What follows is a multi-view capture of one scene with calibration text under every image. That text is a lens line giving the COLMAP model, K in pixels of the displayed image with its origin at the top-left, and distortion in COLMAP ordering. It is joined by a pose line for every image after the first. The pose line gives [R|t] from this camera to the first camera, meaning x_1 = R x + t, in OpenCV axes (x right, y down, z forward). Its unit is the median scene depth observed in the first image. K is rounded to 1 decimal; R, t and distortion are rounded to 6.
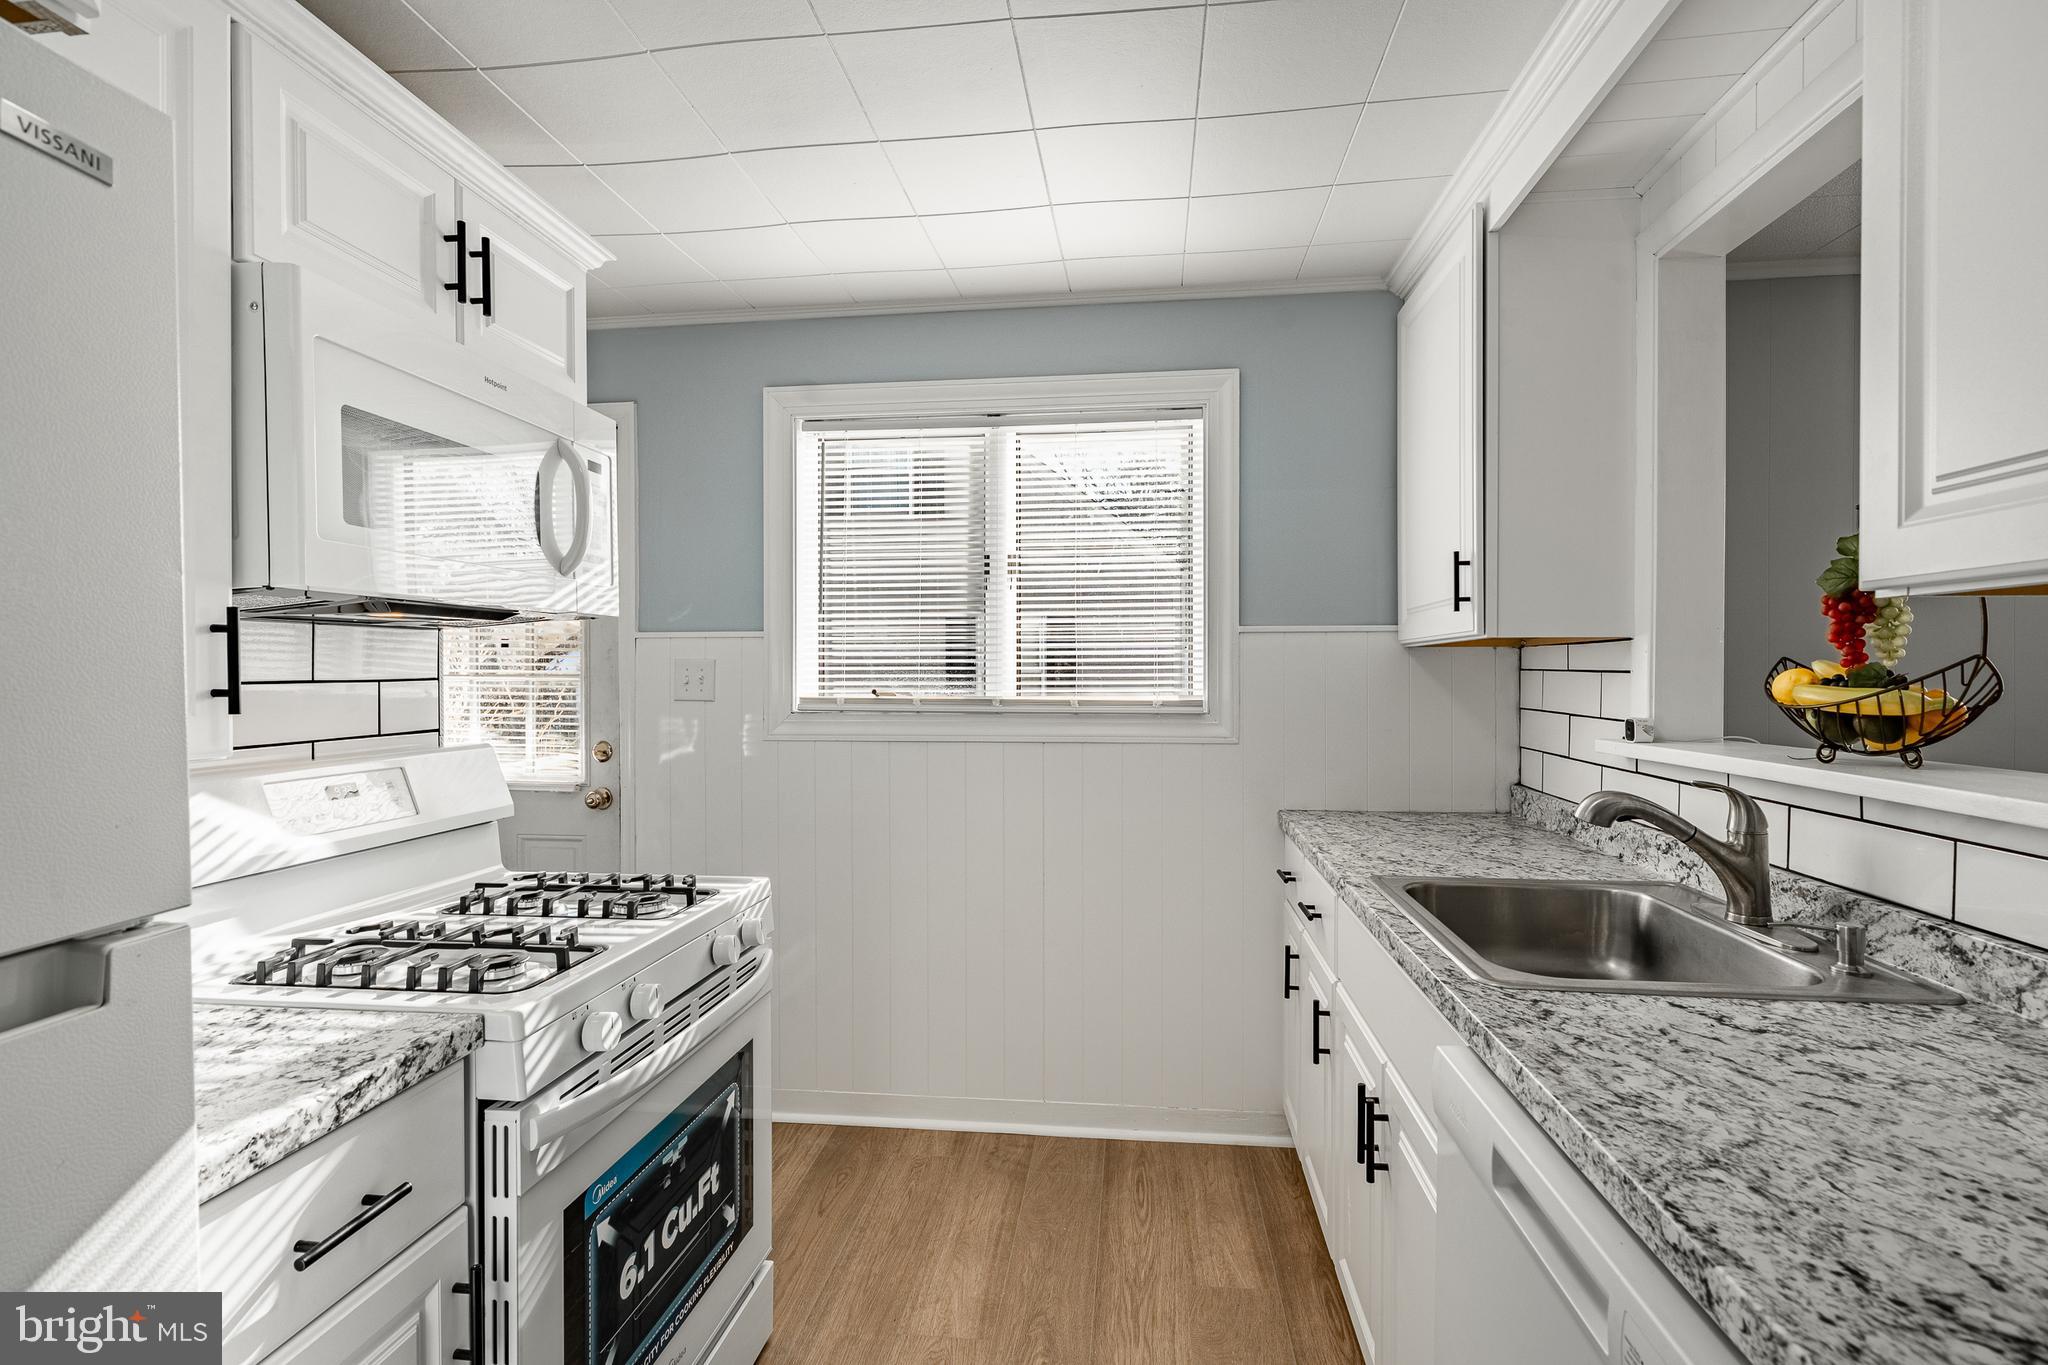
lens RADIAL K [[953.8, 0, 1021.3], [0, 953.8, 692.3], [0, 0, 1]] dist [-0.002921, -0.000202]
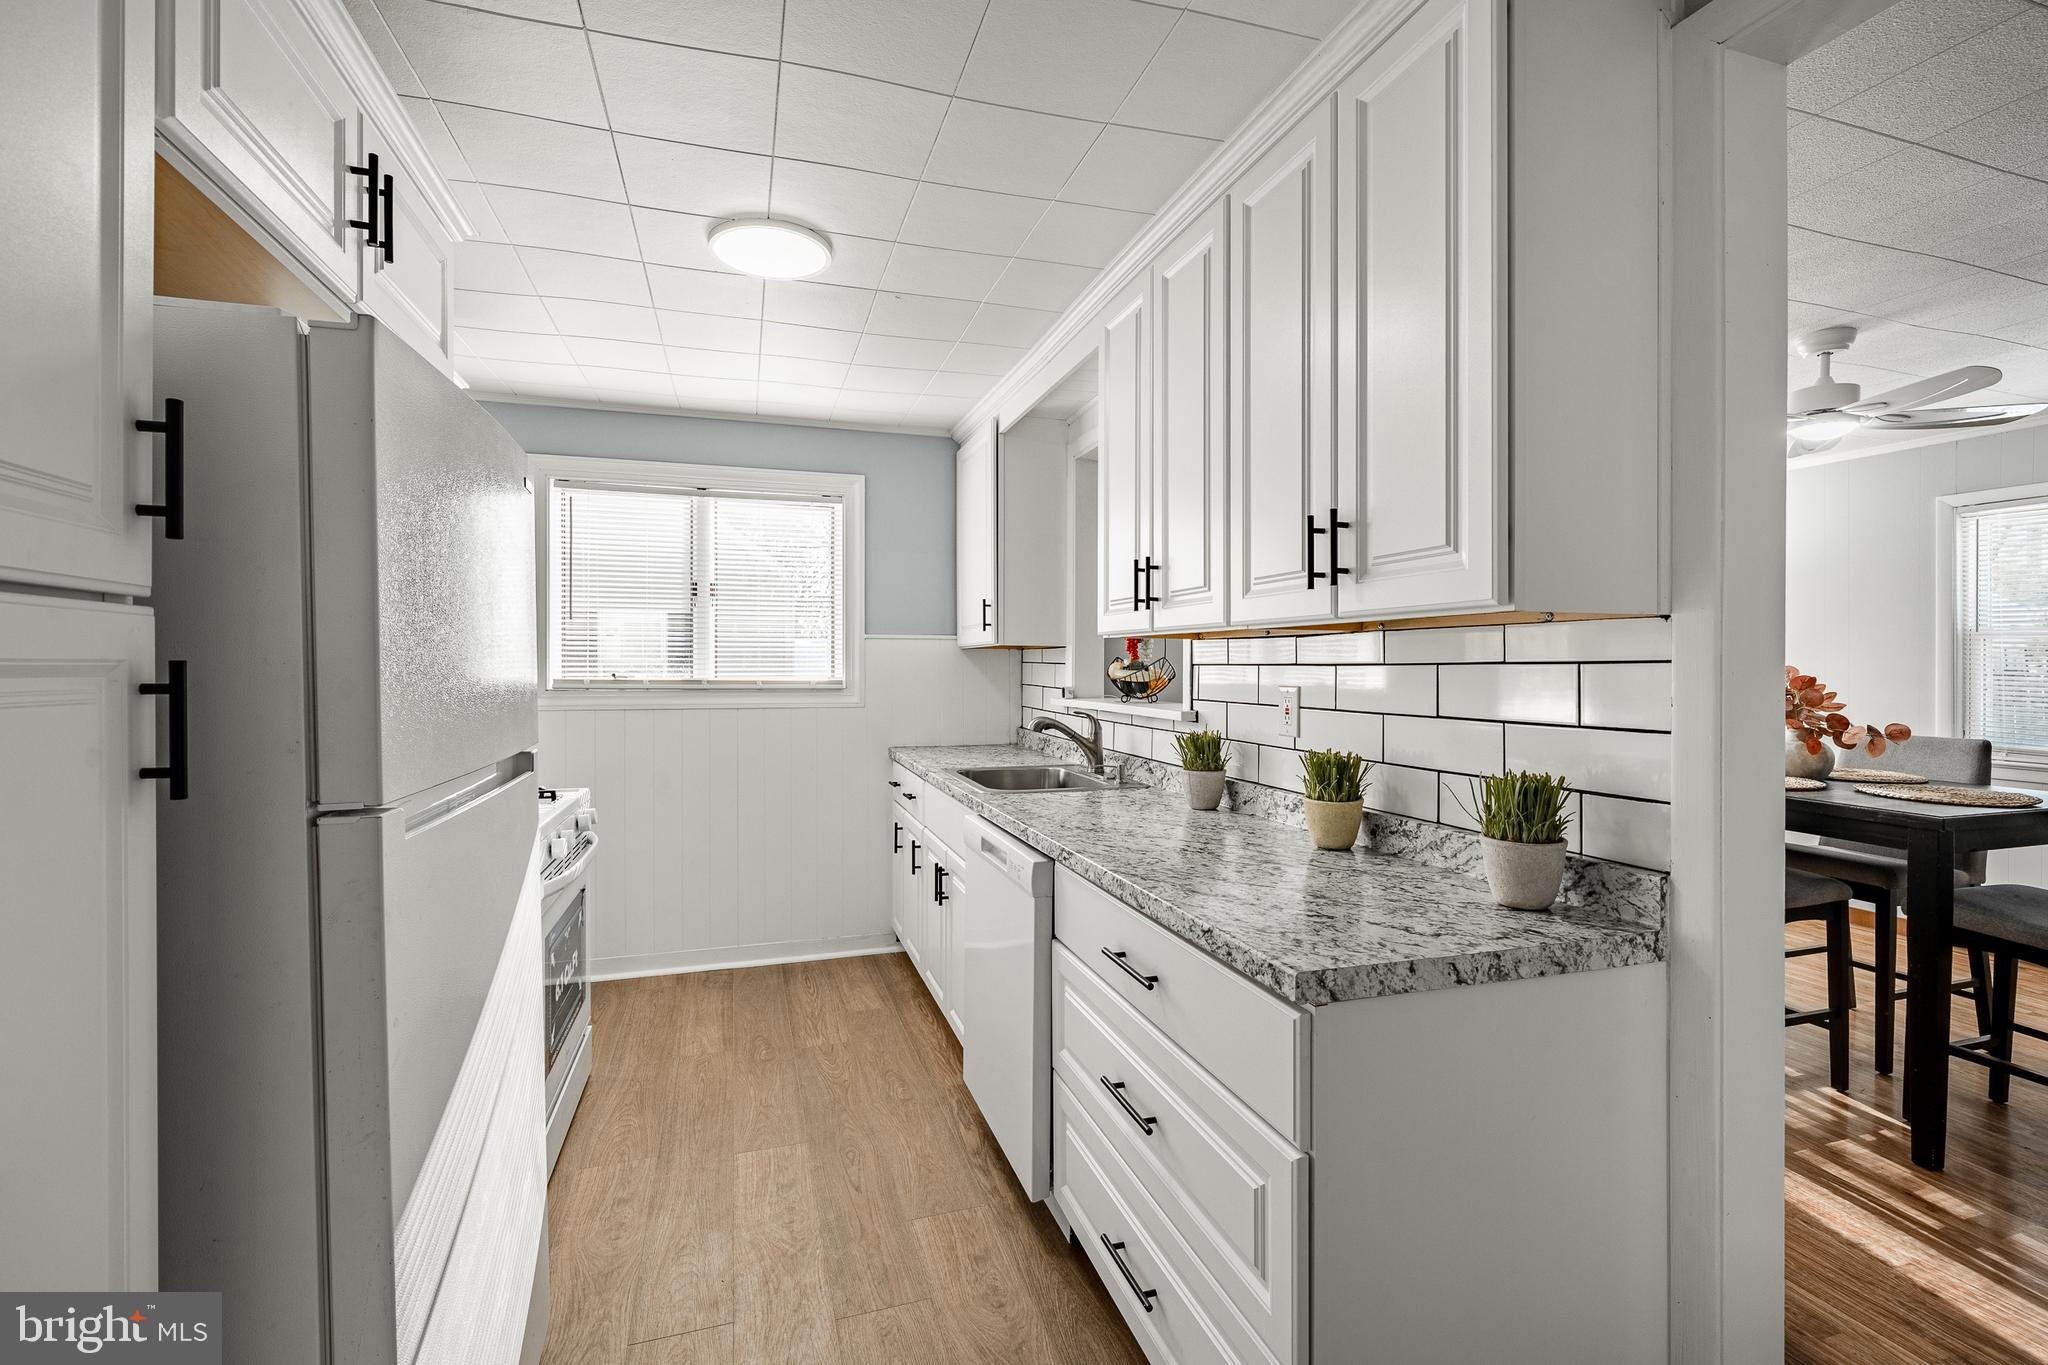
lens RADIAL K [[906.9, 0, 1029.8], [0, 906.9, 667.0], [0, 0, 1]] dist [0.001827, 0.000532]
pose [[0.903571, 0.004213, 0.428418, -0.280645], [0.003375, 0.999851, -0.016950, 0.020121], [-0.428425, 0.016761, 0.903422, -0.801559]]
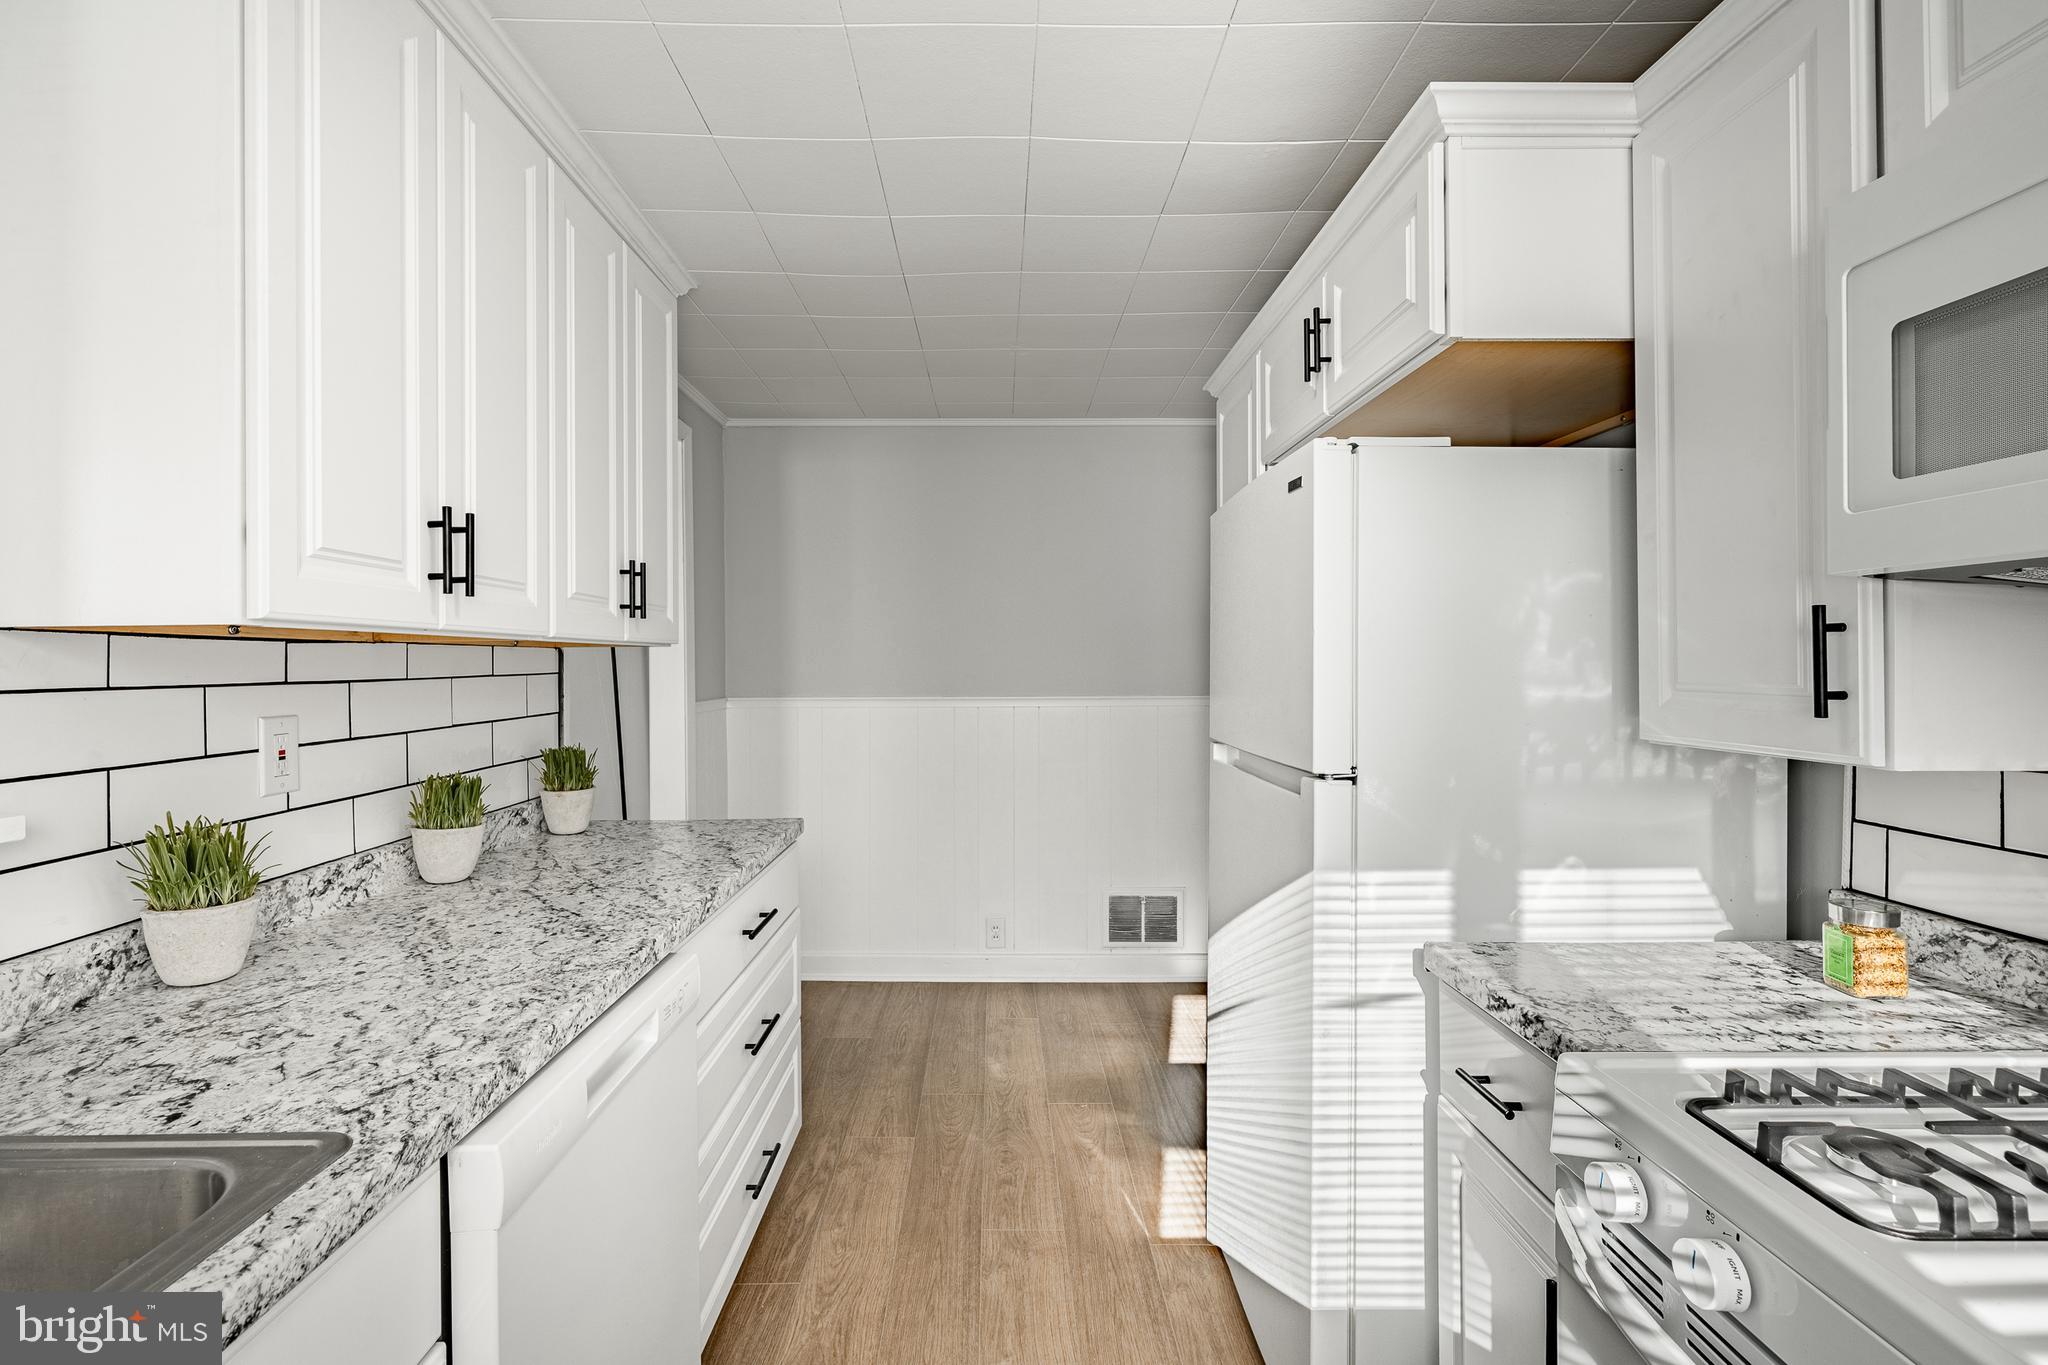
lens RADIAL K [[906.9, 0, 997.6], [0, 906.9, 655.1], [0, 0, 1]] dist [0.001827, 0.000532]
pose [[-0.991598, 0.009023, -0.129041, 0.072643], [0.007470, 0.999894, 0.012510, -0.039623], [0.129140, 0.011441, -0.991560, 1.252472]]
